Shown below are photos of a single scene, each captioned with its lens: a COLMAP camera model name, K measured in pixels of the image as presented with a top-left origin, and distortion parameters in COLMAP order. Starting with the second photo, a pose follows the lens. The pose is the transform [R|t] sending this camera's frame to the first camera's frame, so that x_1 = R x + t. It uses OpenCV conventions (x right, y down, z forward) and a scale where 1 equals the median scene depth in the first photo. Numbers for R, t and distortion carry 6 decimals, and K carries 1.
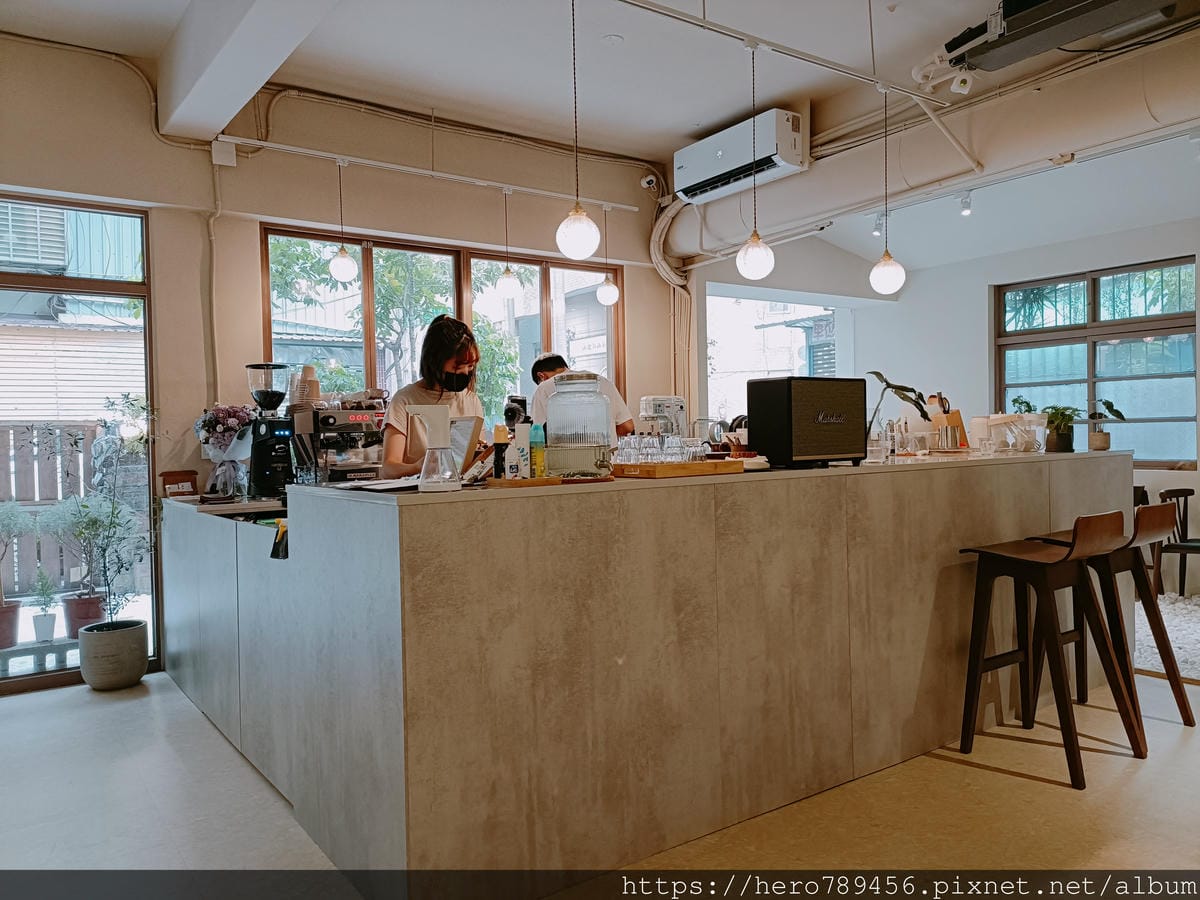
lens RADIAL K [[900.4, 0, 599.8], [0, 900.4, 448.6], [0, 0, 1]] dist [0.045506, -0.062526]
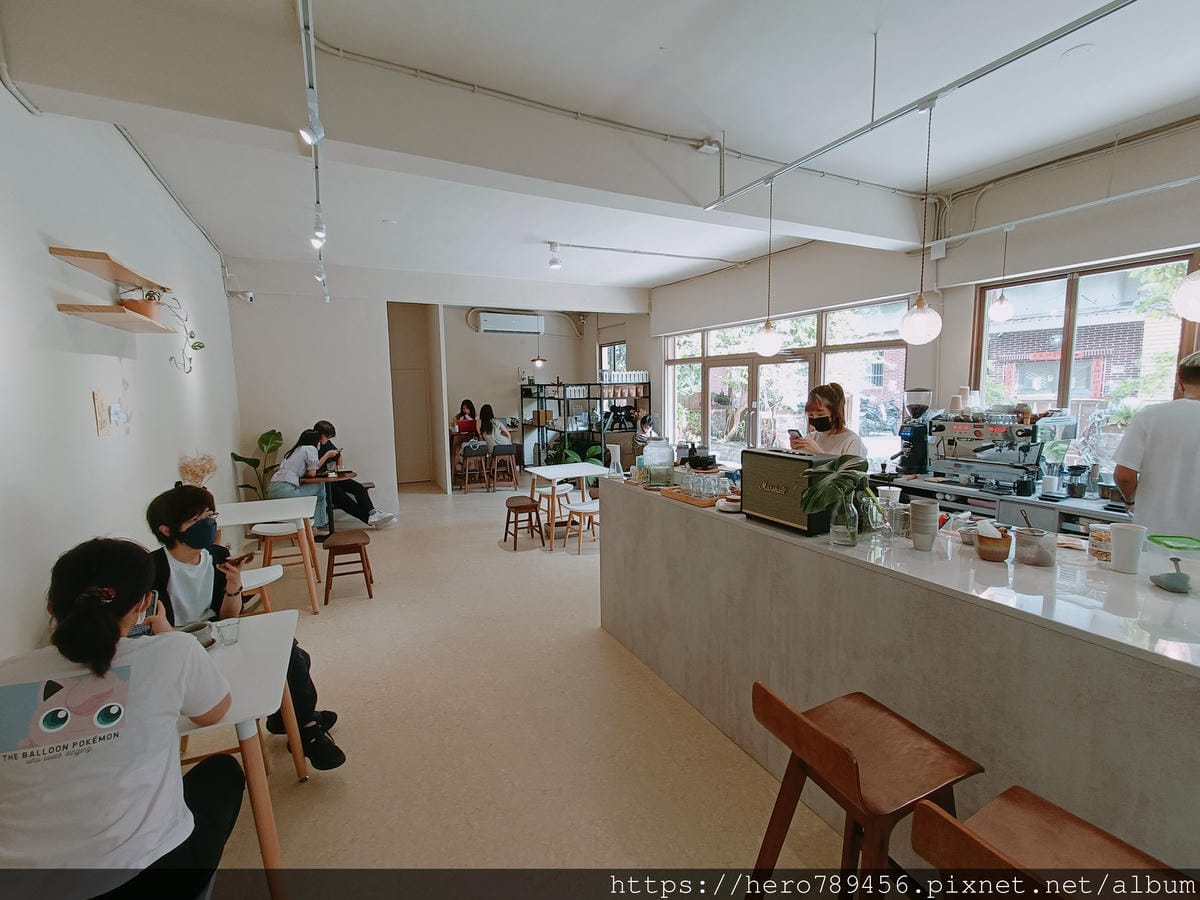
lens RADIAL K [[537.7, 0, 601.6], [0, 537.7, 452.9], [0, 0, 1]] dist [-0.000006, 0.000002]
pose [[-0.178355, 0.143743, -0.973410, 0.975506], [0.013731, 0.989539, 0.143609, -0.182422], [0.983870, 0.012248, -0.178463, 0.894334]]
